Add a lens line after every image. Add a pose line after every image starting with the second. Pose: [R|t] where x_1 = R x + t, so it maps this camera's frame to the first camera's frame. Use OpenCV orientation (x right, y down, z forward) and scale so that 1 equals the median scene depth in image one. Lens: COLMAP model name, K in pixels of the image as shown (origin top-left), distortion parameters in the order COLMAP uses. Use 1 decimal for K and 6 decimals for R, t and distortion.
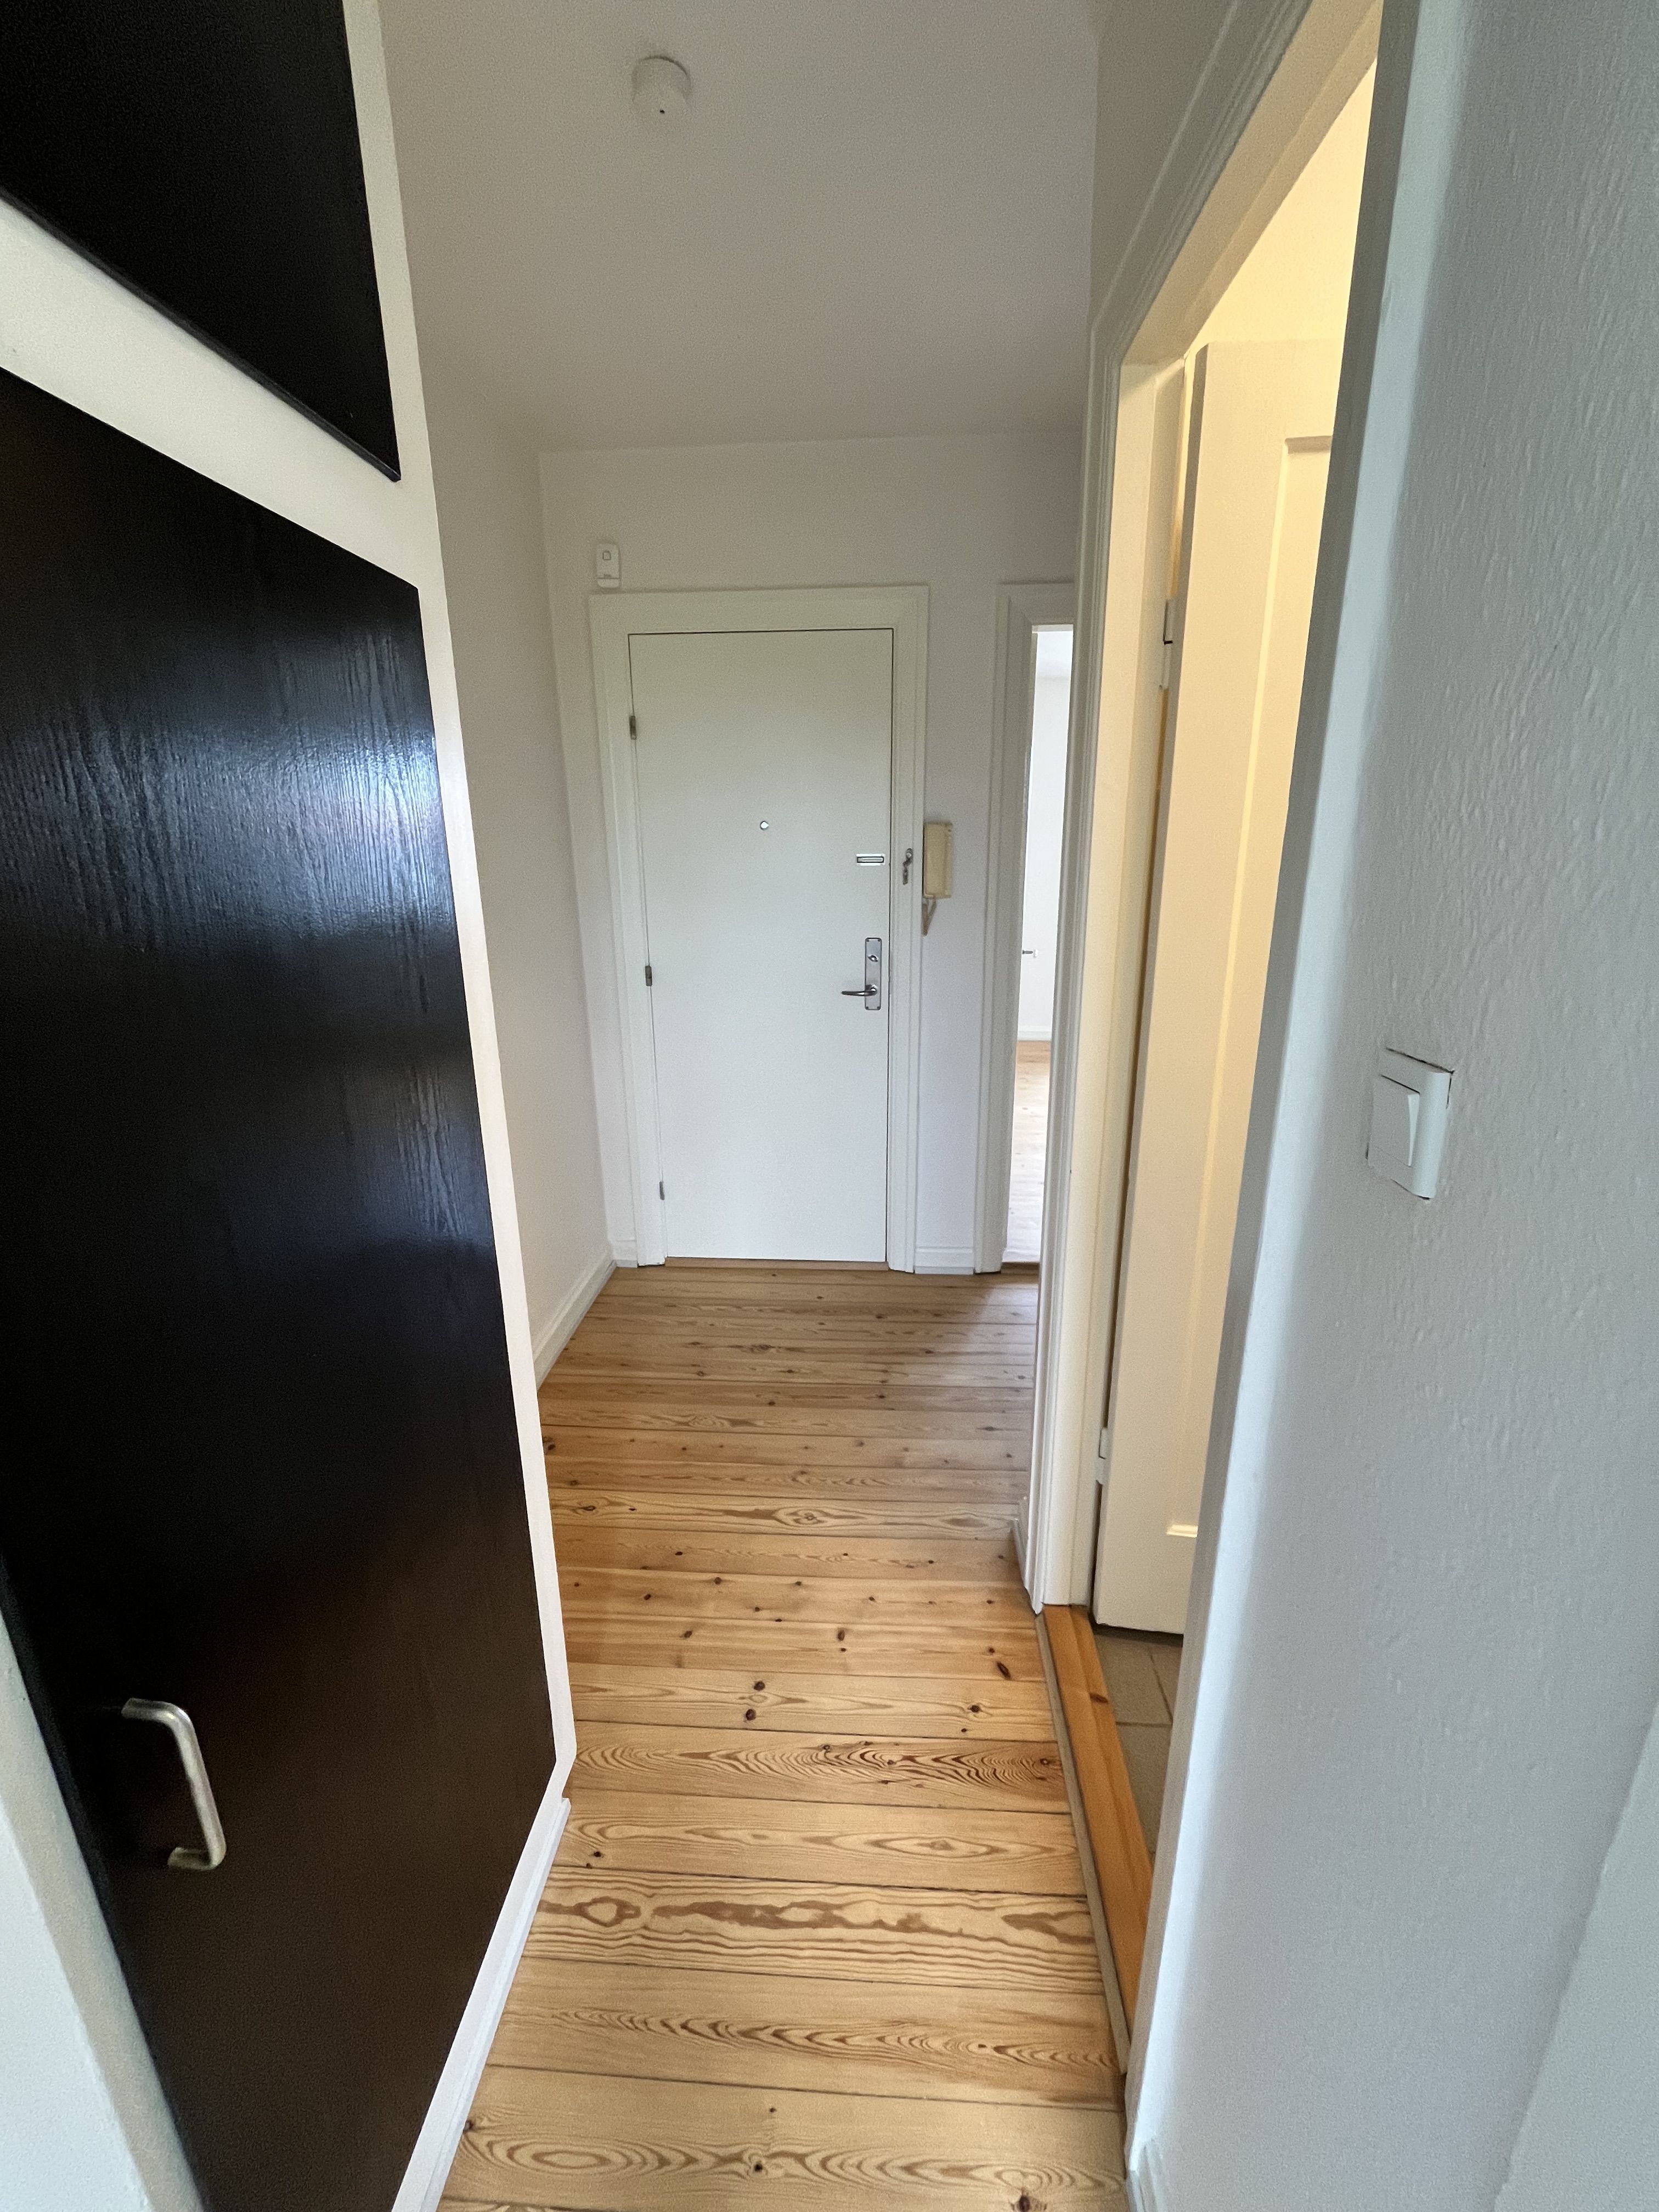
lens RADIAL K [[899.0, 0, 829.7], [0, 899.0, 1106.6], [0, 0, 1]] dist [-0.003241, -0.000697]
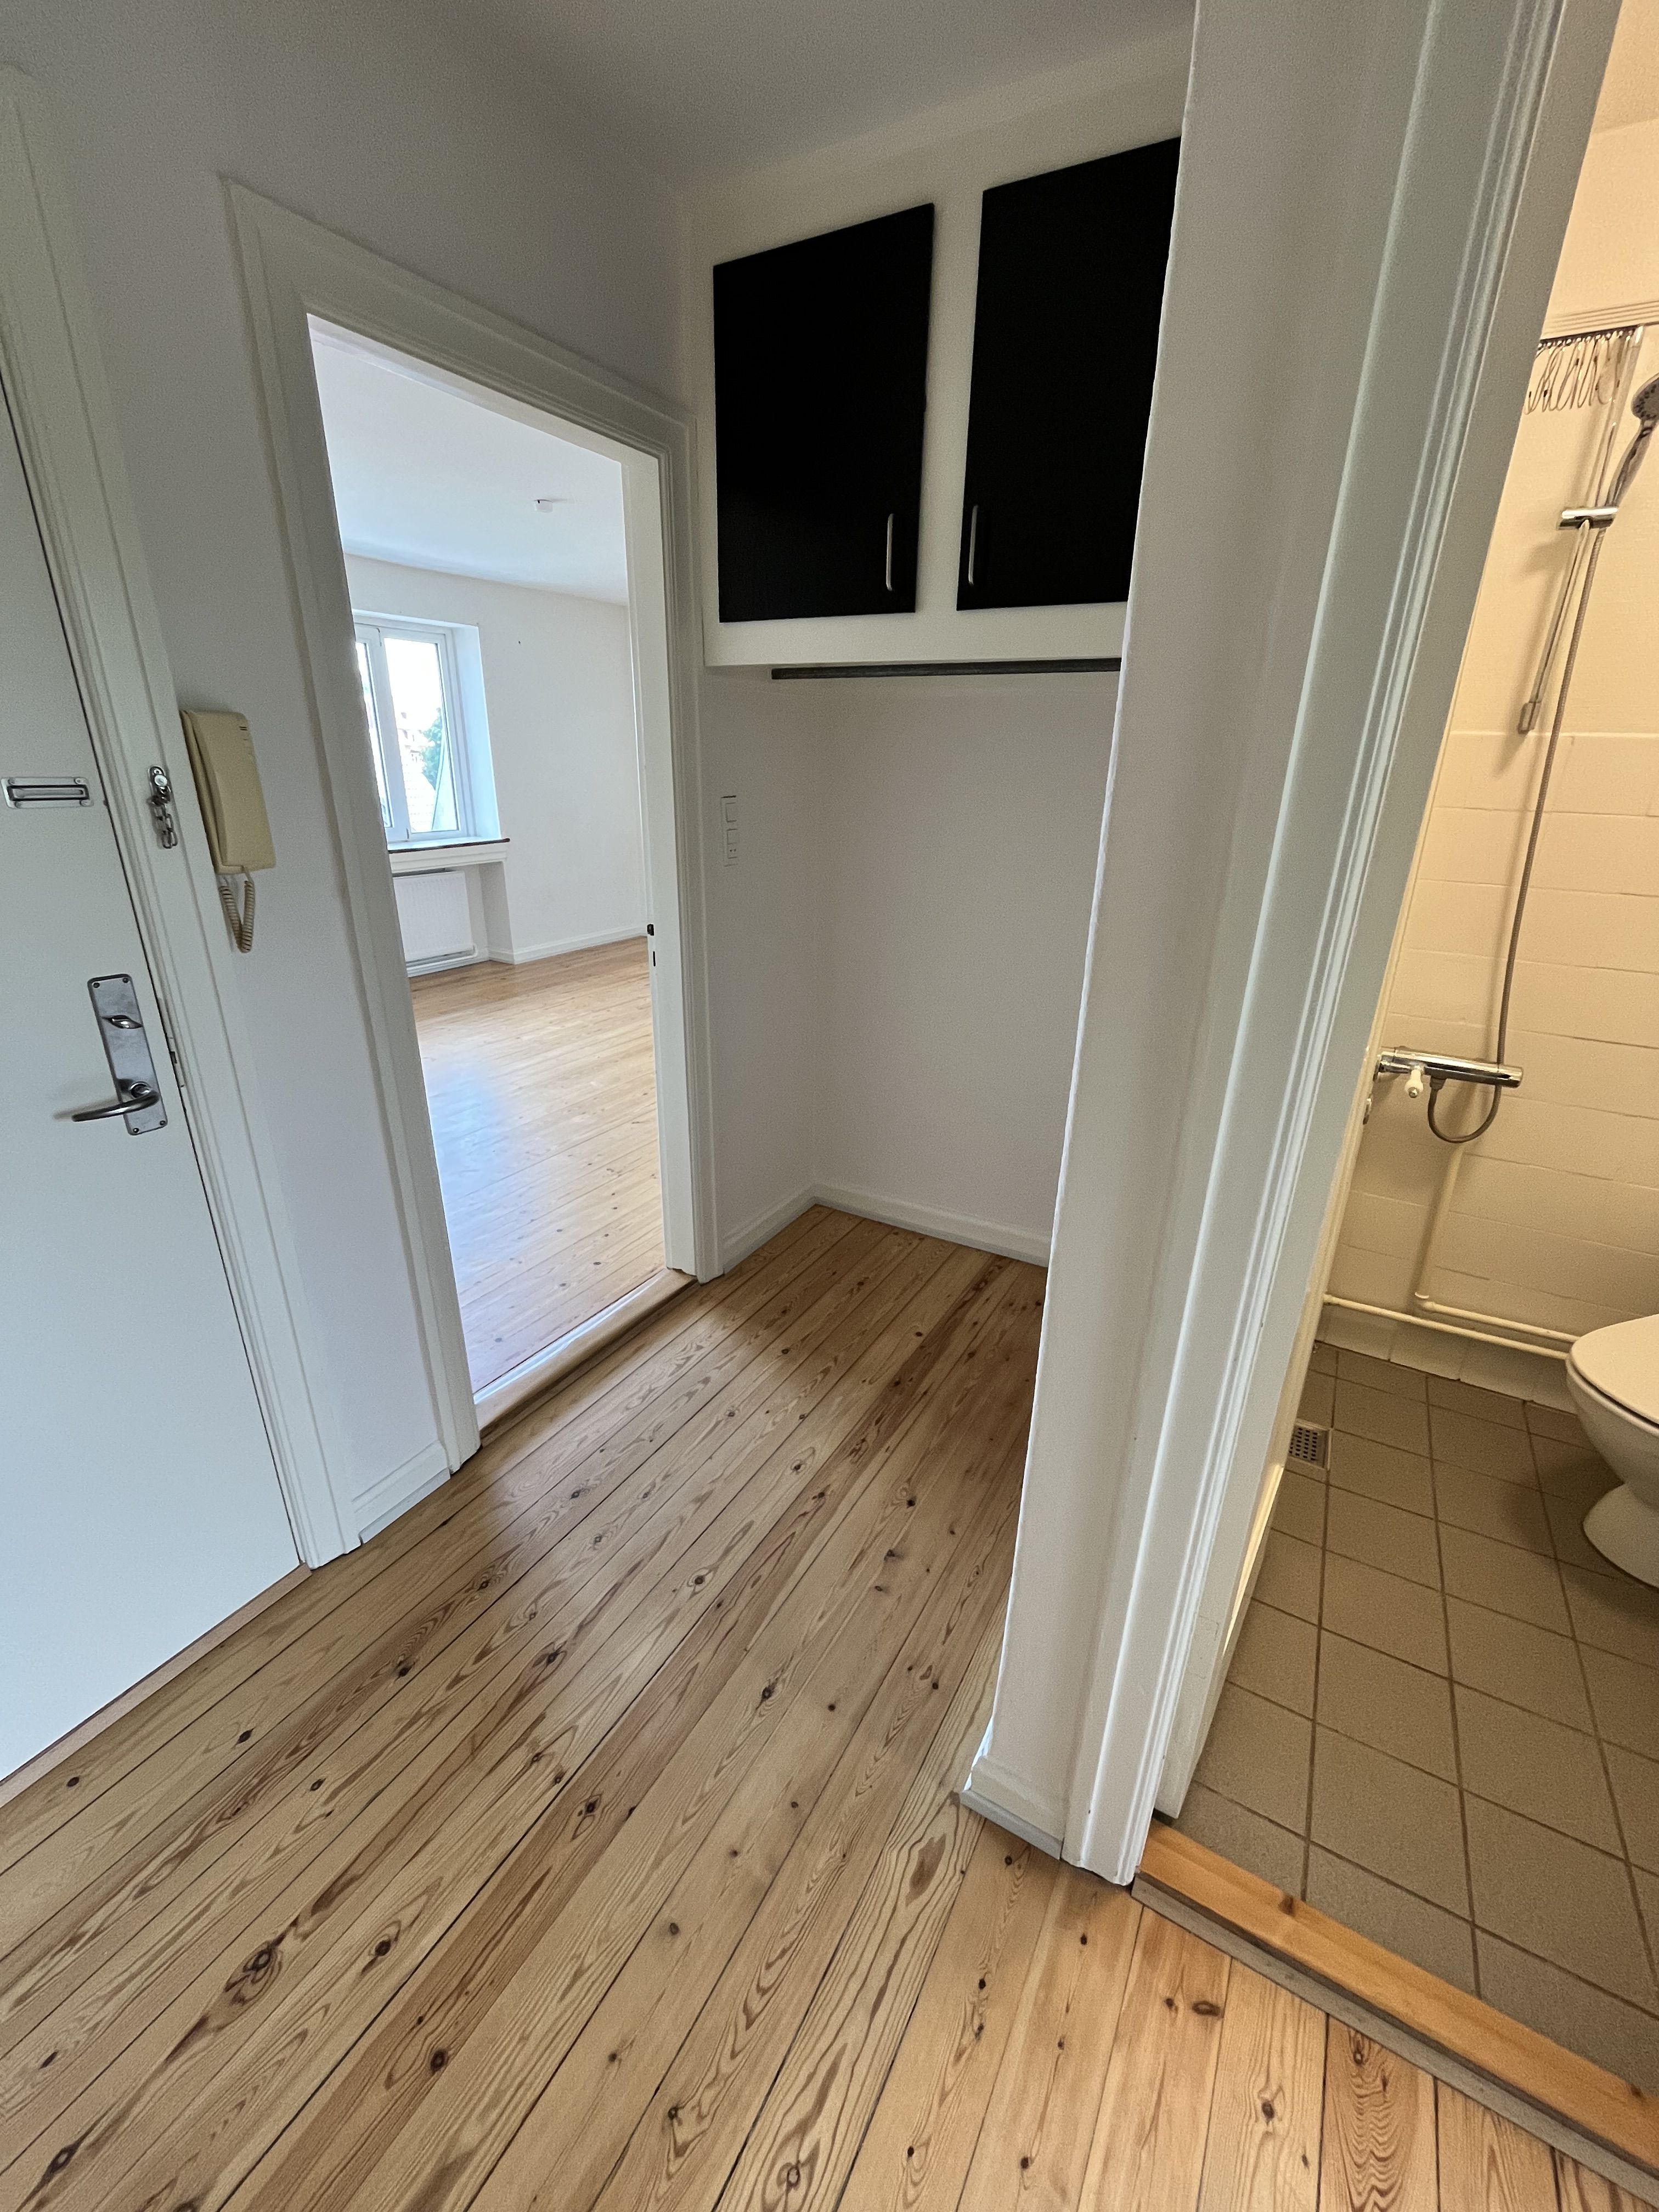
lens RADIAL K [[899.0, 0, 830.4], [0, 899.0, 1097.4], [0, 0, 1]] dist [-0.003241, -0.000697]
pose [[0.452301, -0.303915, 0.838486, -0.182682], [0.233326, 0.947728, 0.217649, -0.152727], [-0.860804, 0.097198, 0.499569, 0.514336]]
